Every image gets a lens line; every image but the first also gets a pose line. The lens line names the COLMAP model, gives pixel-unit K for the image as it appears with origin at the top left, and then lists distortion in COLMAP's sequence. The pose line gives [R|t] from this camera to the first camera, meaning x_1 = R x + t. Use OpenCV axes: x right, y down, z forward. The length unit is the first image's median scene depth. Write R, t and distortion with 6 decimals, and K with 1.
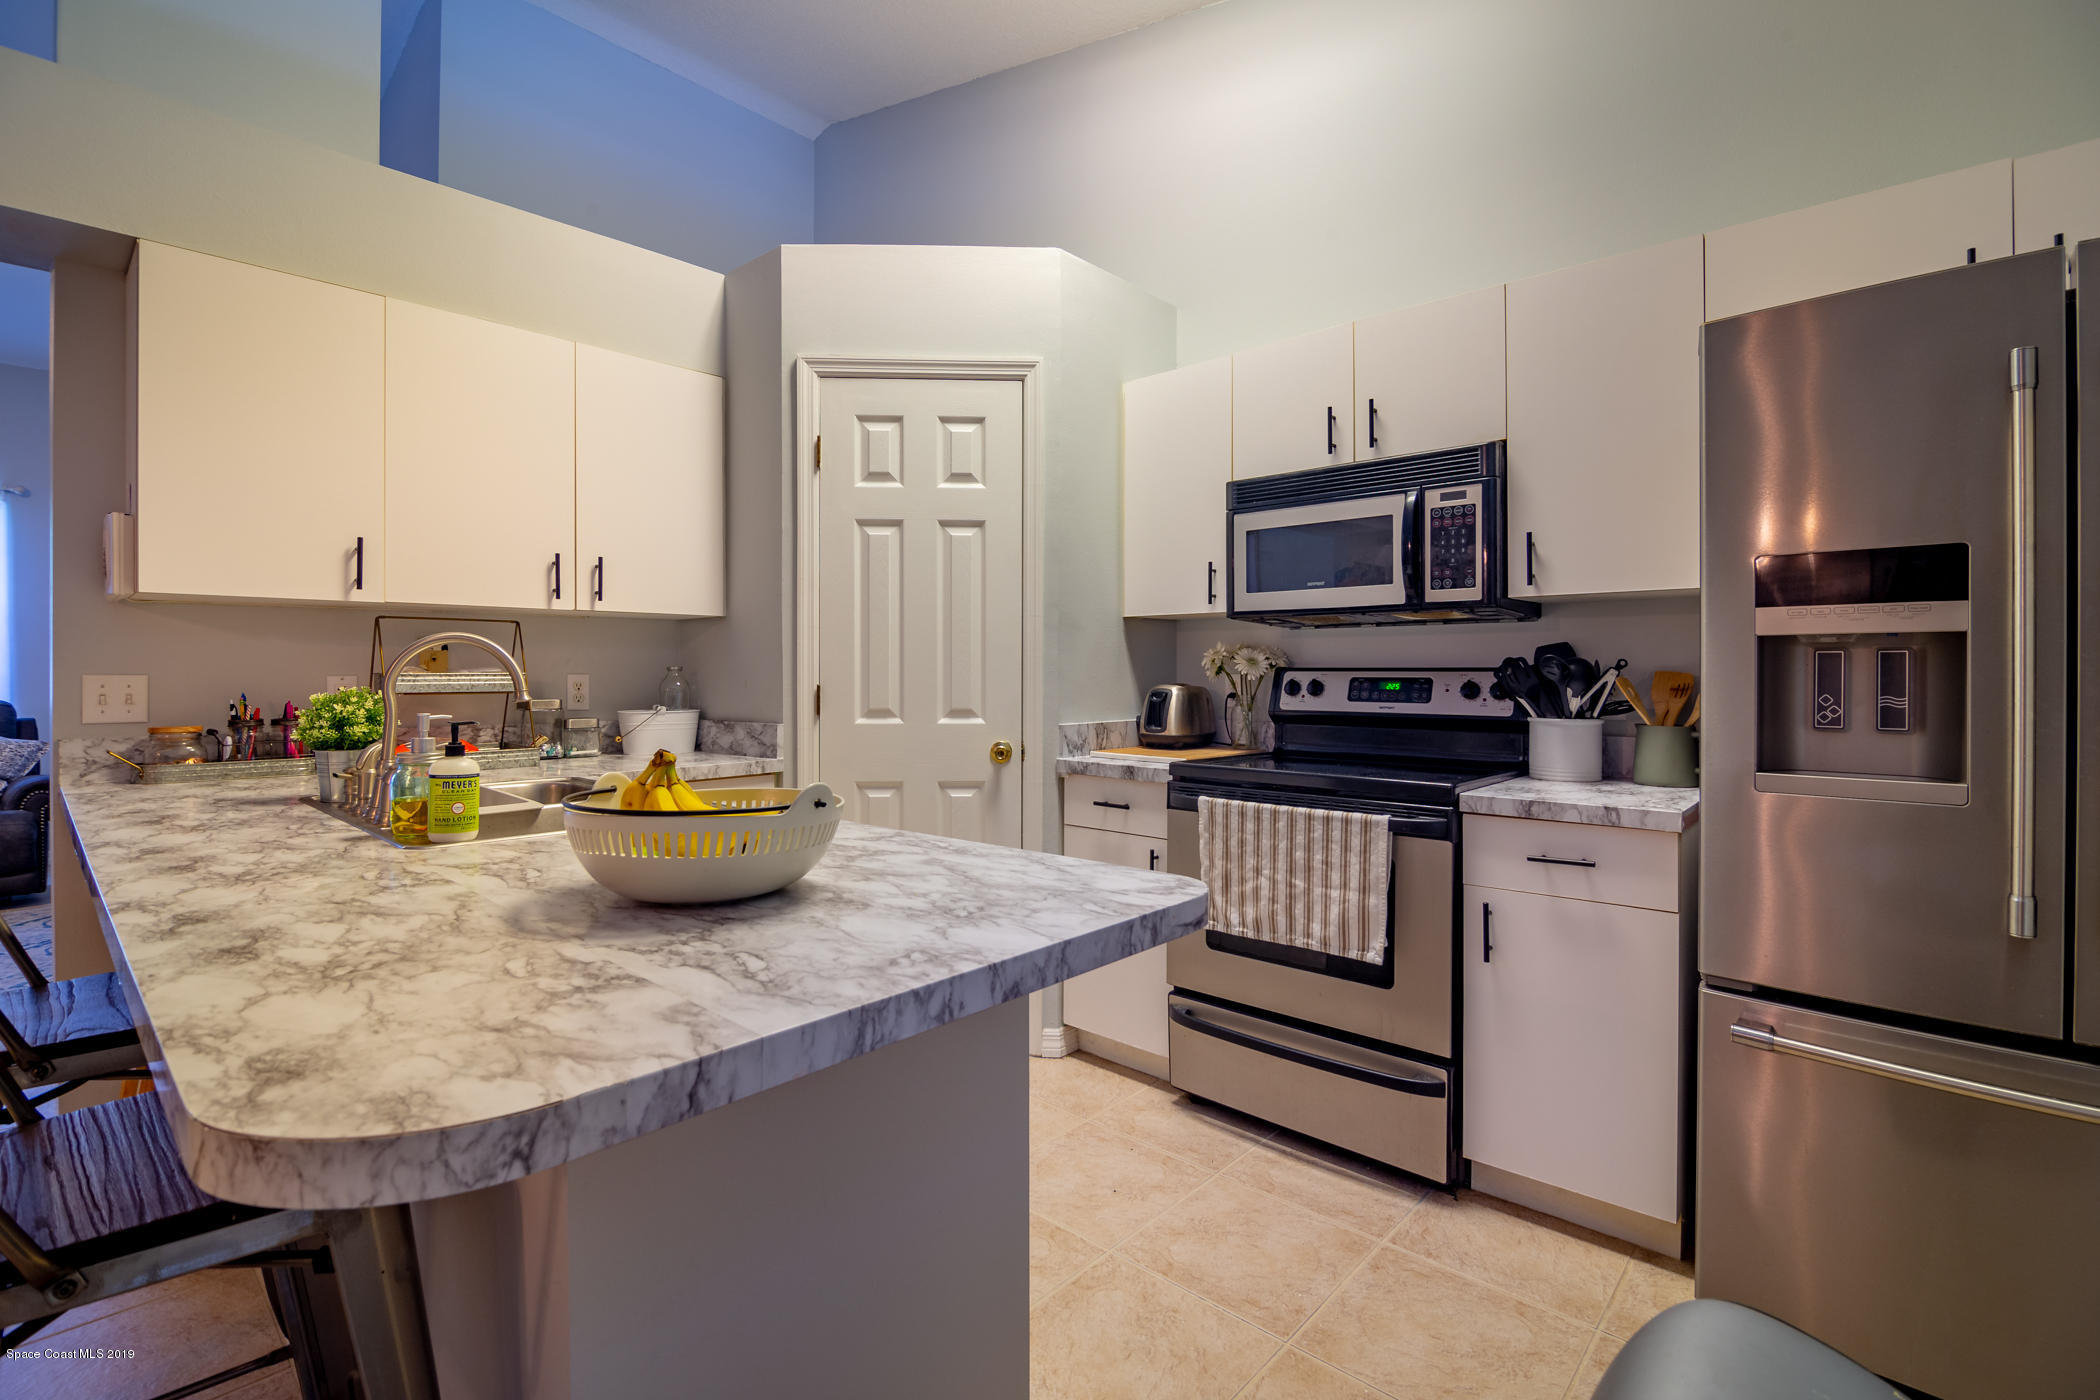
lens RADIAL K [[949.5, 0, 1051.5], [0, 949.5, 680.0], [0, 0, 1]] dist [-0.003237, -0.000368]
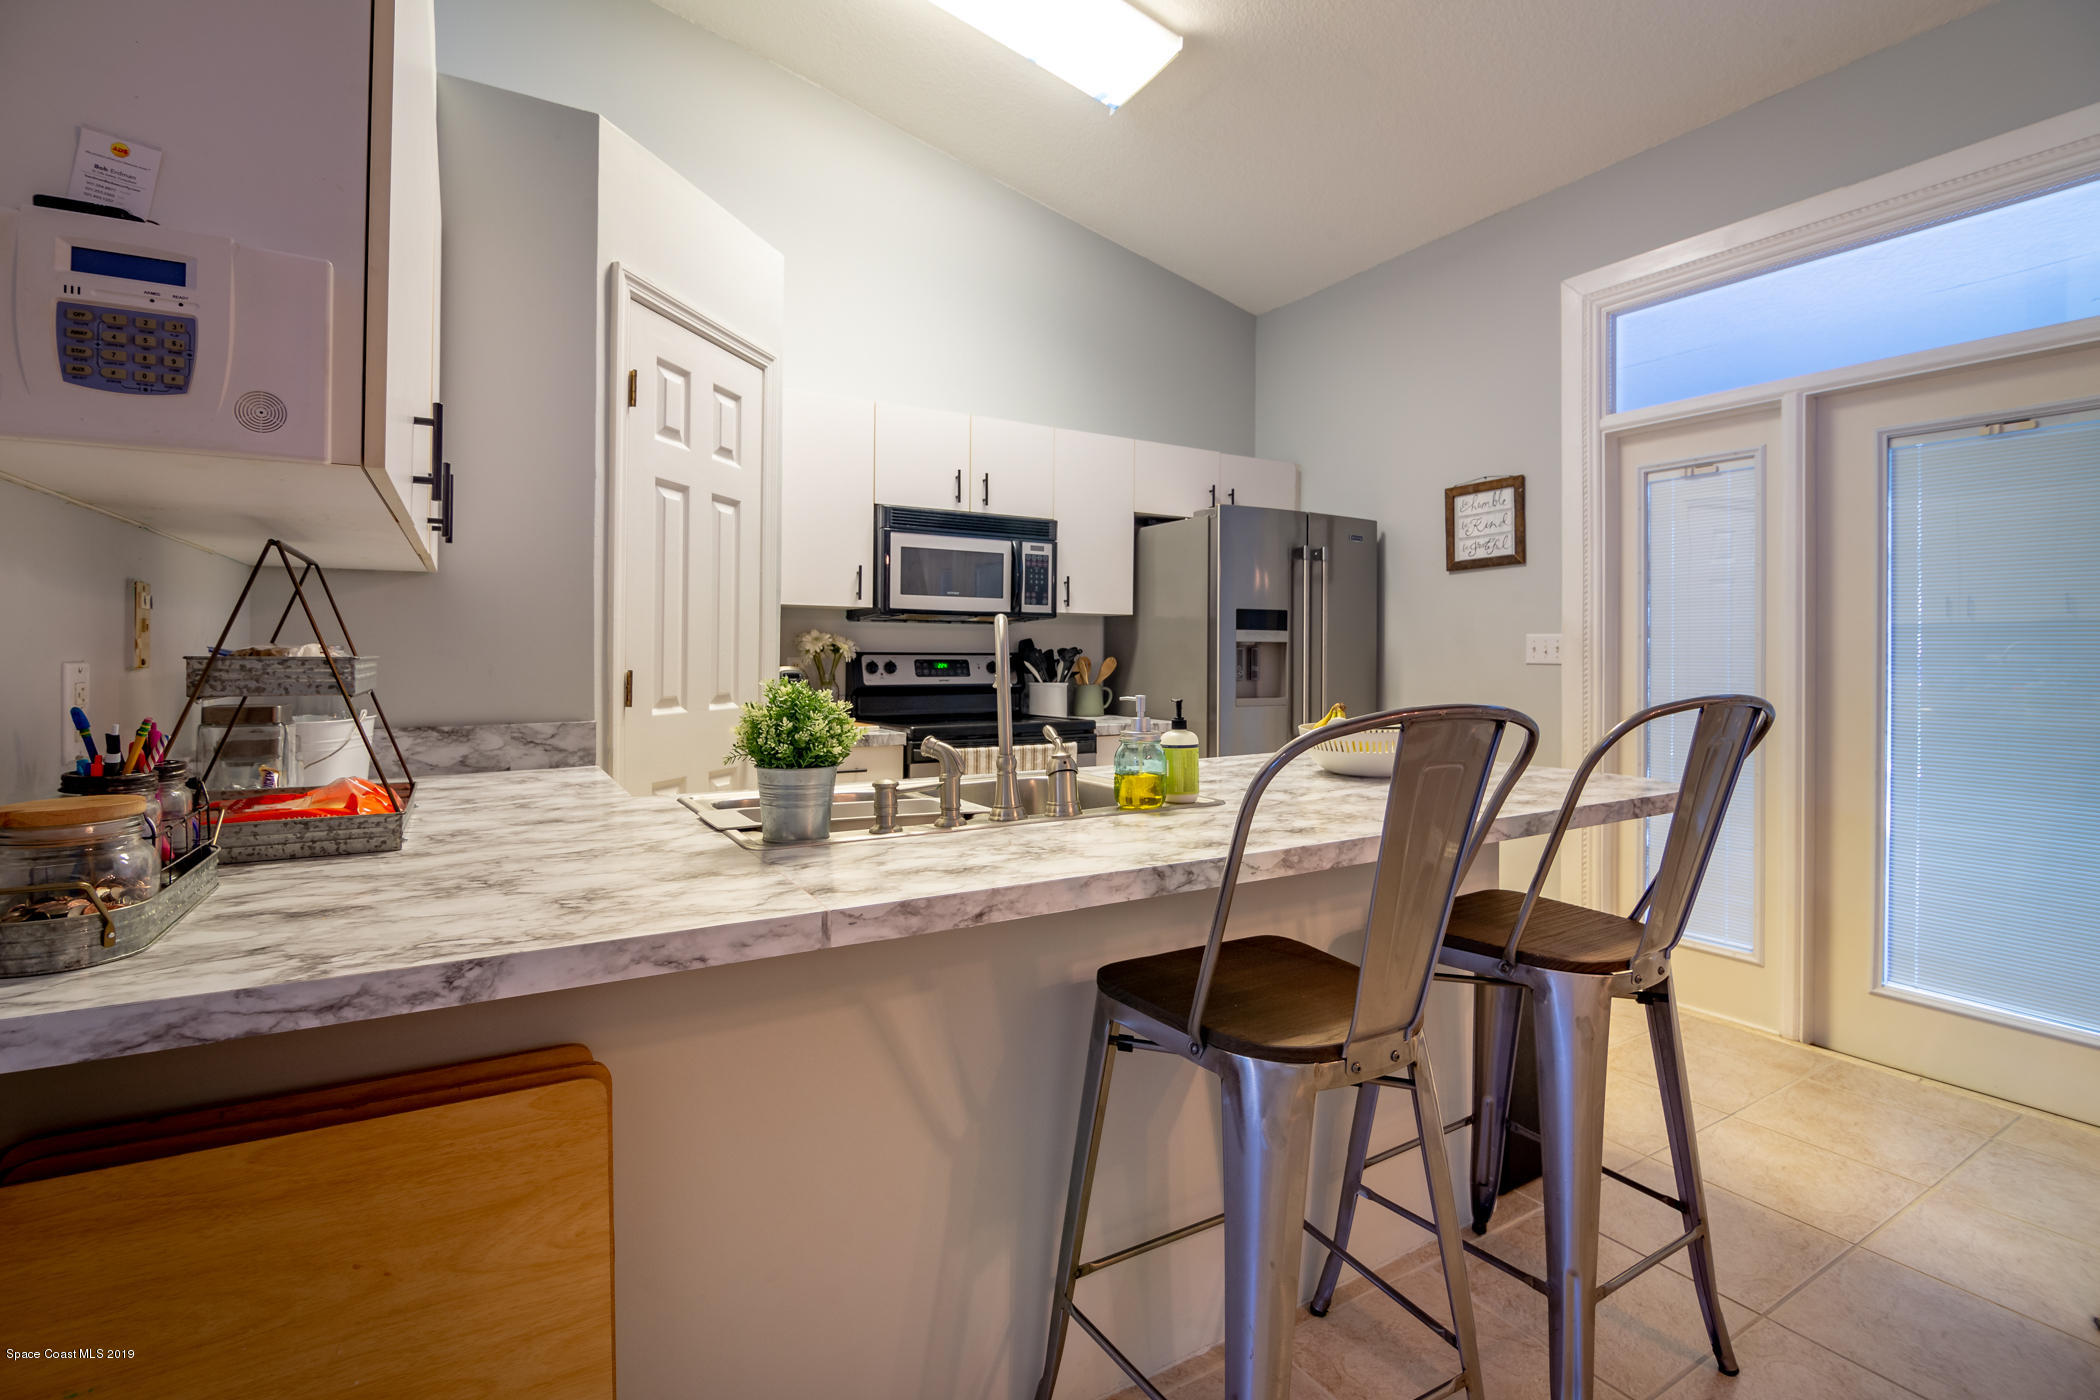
lens RADIAL K [[949.5, 0, 1081.4], [0, 949.5, 657.7], [0, 0, 1]] dist [-0.003237, -0.000368]
pose [[0.266846, -0.001864, 0.963737, -0.972098], [0.004360, 0.999990, 0.000727, -0.005136], [-0.963729, 0.004008, 0.266851, 0.418798]]
